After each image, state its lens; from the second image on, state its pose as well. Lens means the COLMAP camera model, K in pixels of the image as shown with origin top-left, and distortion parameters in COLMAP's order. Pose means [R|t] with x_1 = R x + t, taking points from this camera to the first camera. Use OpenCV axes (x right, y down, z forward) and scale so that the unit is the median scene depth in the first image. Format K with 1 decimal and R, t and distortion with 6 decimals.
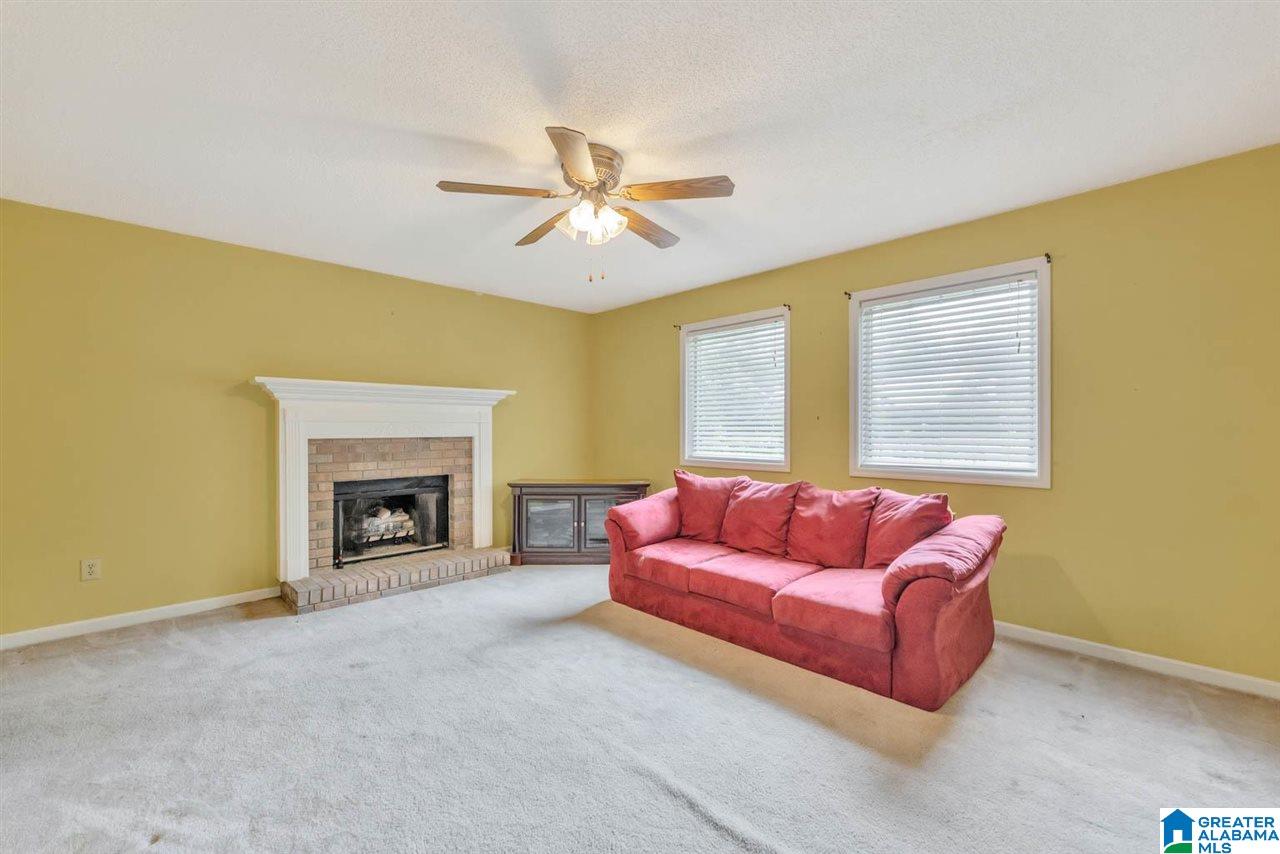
lens RADIAL K [[533.6, 0, 643.4], [0, 533.6, 430.6], [0, 0, 1]] dist [-0.000558, -0.000022]
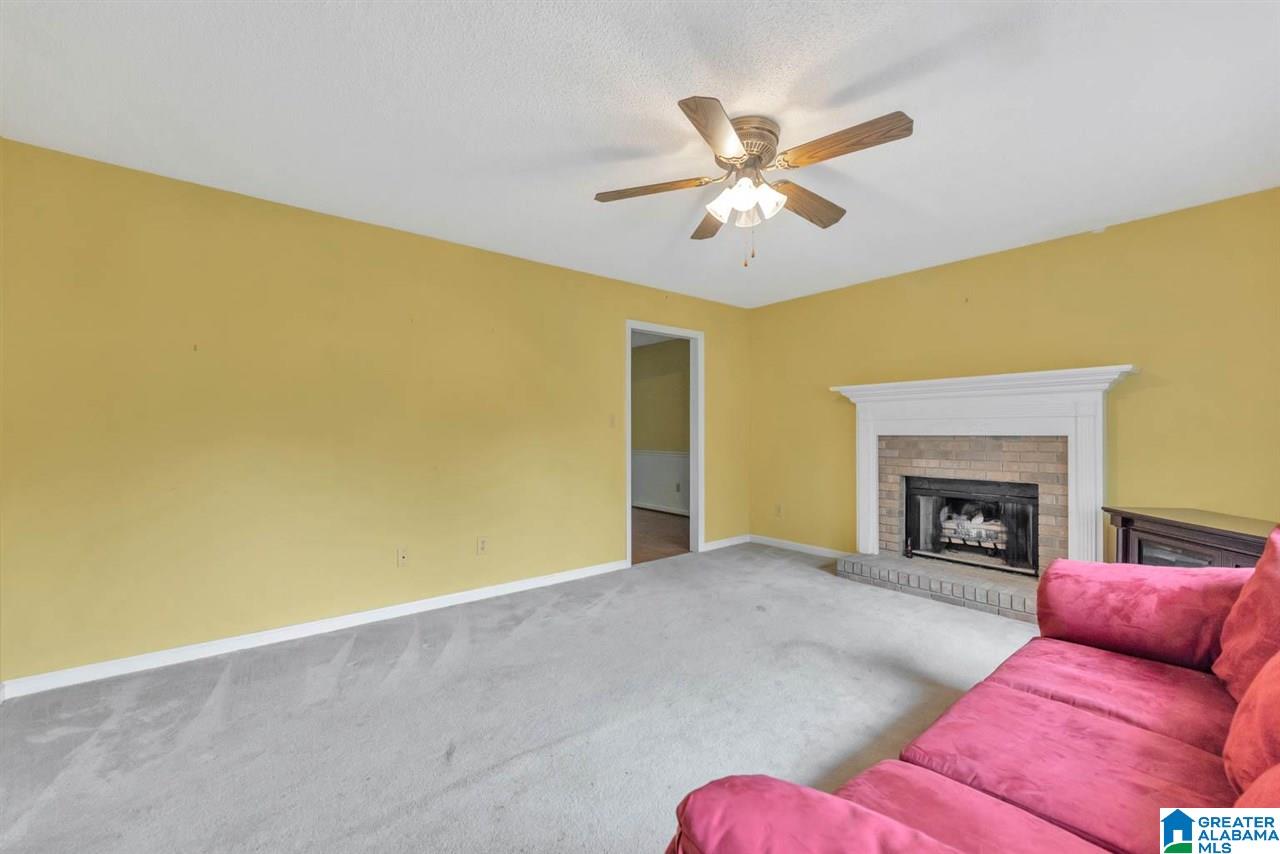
lens RADIAL K [[533.6, 0, 643.4], [0, 533.6, 430.6], [0, 0, 1]] dist [-0.000558, -0.000022]
pose [[-0.113522, 0.001117, -0.993535, 0.712212], [0.002198, 0.999997, 0.000873, 0.004045], [0.993533, -0.002084, -0.113524, 0.775016]]
